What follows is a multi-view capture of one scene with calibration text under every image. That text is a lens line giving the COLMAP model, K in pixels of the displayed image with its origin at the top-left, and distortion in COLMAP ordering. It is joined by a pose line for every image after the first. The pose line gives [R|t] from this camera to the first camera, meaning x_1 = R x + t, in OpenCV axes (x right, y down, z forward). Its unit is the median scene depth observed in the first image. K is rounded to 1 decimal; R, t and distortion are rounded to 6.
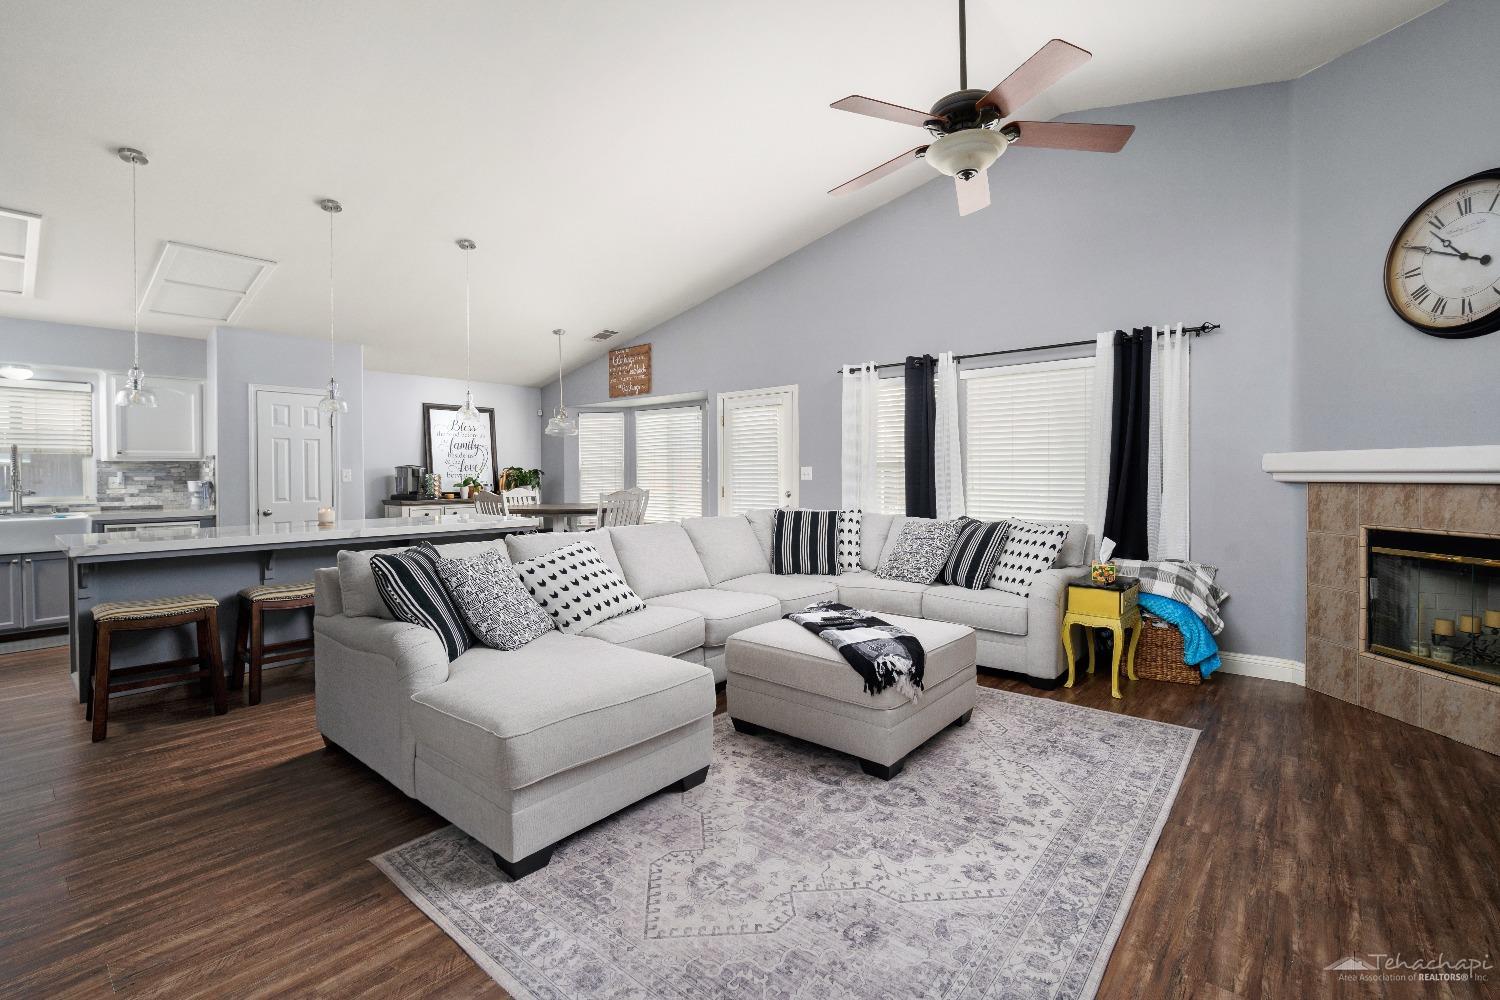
lens RADIAL K [[663.0, 0, 744.7], [0, 663.0, 479.8], [0, 0, 1]] dist [-0.000206, 0.000936]
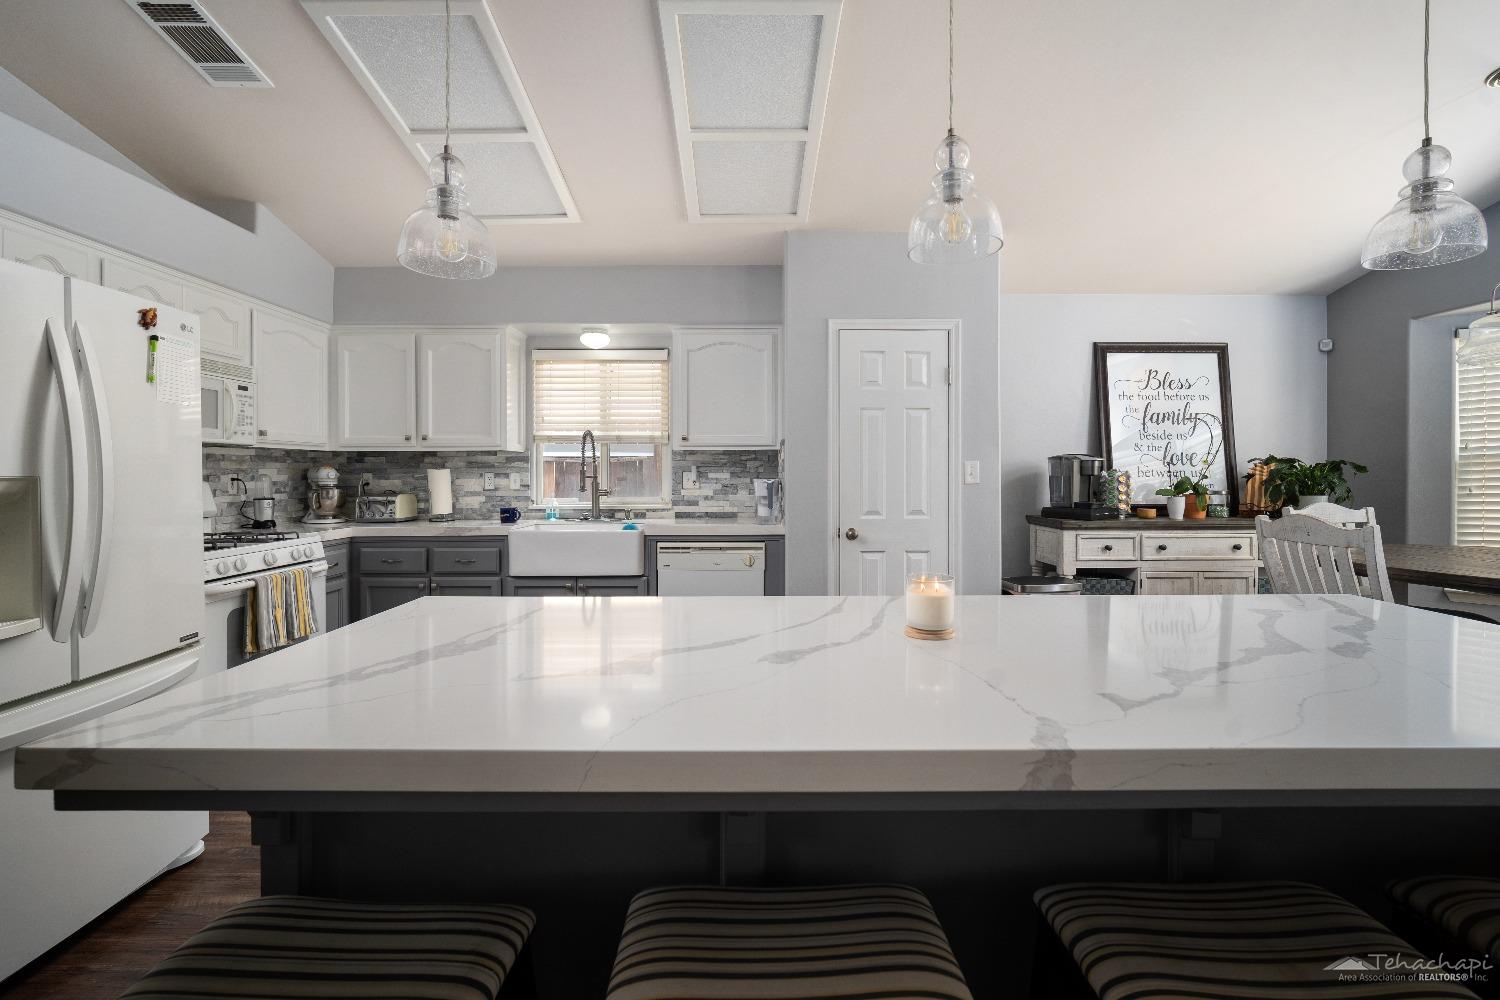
lens RADIAL K [[661.5, 0, 751.4], [0, 661.5, 468.0], [0, 0, 1]] dist [-0.000870, -0.000077]
pose [[0.663134, 0.003018, -0.748495, -0.349052], [-0.010159, 0.999936, -0.004968, -0.006517], [0.748432, 0.010899, 0.663122, 0.560315]]
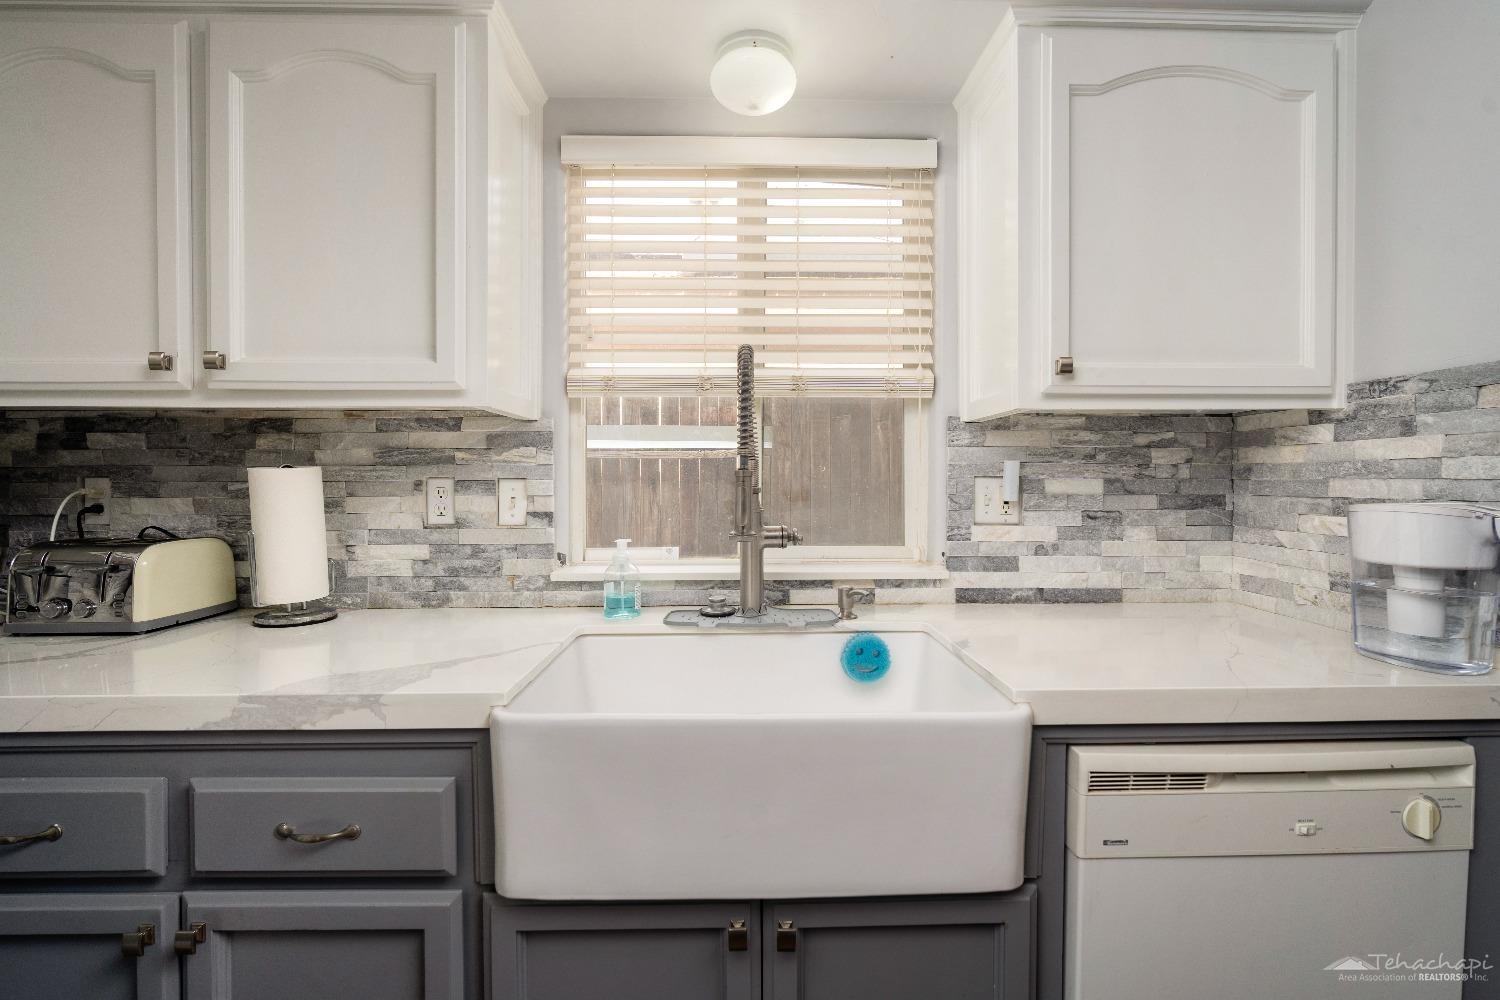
lens RADIAL K [[678.2, 0, 749.5], [0, 678.2, 480.2], [0, 0, 1]] dist [0.000484, 0.000045]
pose [[0.673213, 0.008926, -0.739395, -0.811694], [-0.012619, 0.999920, 0.000581, -0.003022], [0.739341, 0.008940, 0.673272, 0.739739]]
